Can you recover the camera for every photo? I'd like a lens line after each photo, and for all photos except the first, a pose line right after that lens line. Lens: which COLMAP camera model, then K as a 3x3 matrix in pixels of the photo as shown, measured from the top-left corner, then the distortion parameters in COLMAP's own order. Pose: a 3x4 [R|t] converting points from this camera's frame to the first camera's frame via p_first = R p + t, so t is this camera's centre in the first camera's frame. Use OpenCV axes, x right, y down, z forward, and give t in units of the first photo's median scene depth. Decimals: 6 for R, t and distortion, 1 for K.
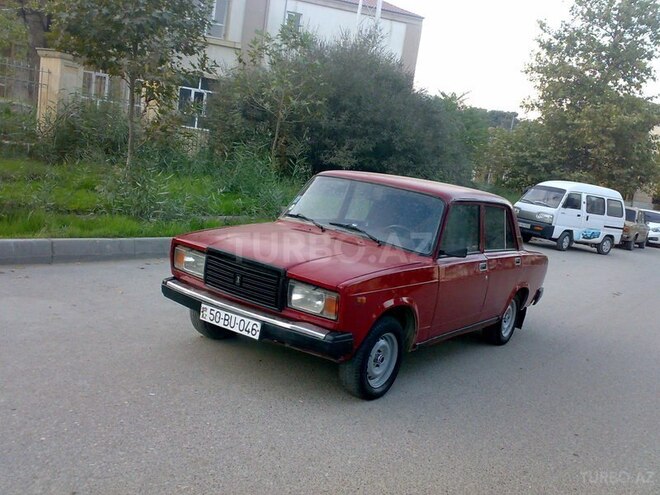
lens RADIAL K [[643.2, 0, 328.6], [0, 643.2, 256.8], [0, 0, 1]] dist [0.164687, -0.296962]
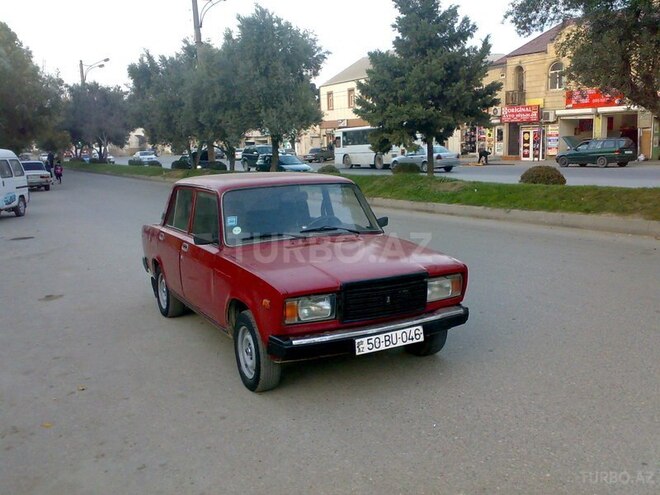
lens RADIAL K [[640.7, 0, 330.0], [0, 640.7, 247.5], [0, 0, 1]] dist [0.154081, -0.270141]
pose [[0.446109, -0.307433, 0.840519, -0.976951], [0.240746, 0.945755, 0.218148, -0.278491], [-0.861991, 0.105033, 0.495923, 0.527490]]
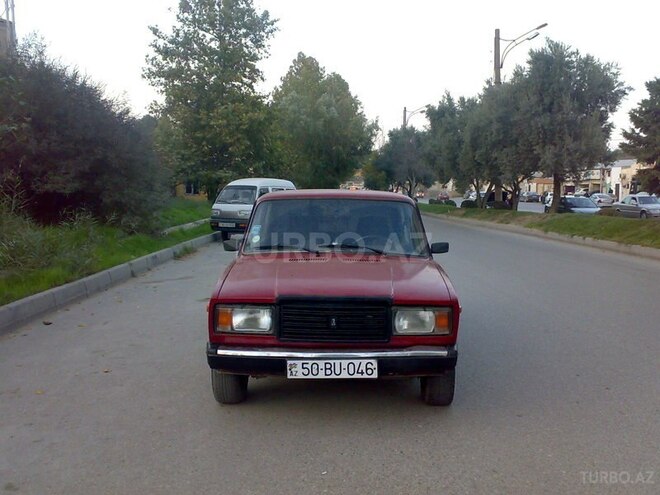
lens RADIAL K [[643.2, 0, 328.6], [0, 643.2, 256.8], [0, 0, 1]] dist [0.164687, -0.296962]
pose [[0.812821, -0.204638, 0.545385, -0.592941], [0.207263, 0.976592, 0.057538, -0.103412], [-0.544393, 0.066270, 0.836208, 0.220769]]
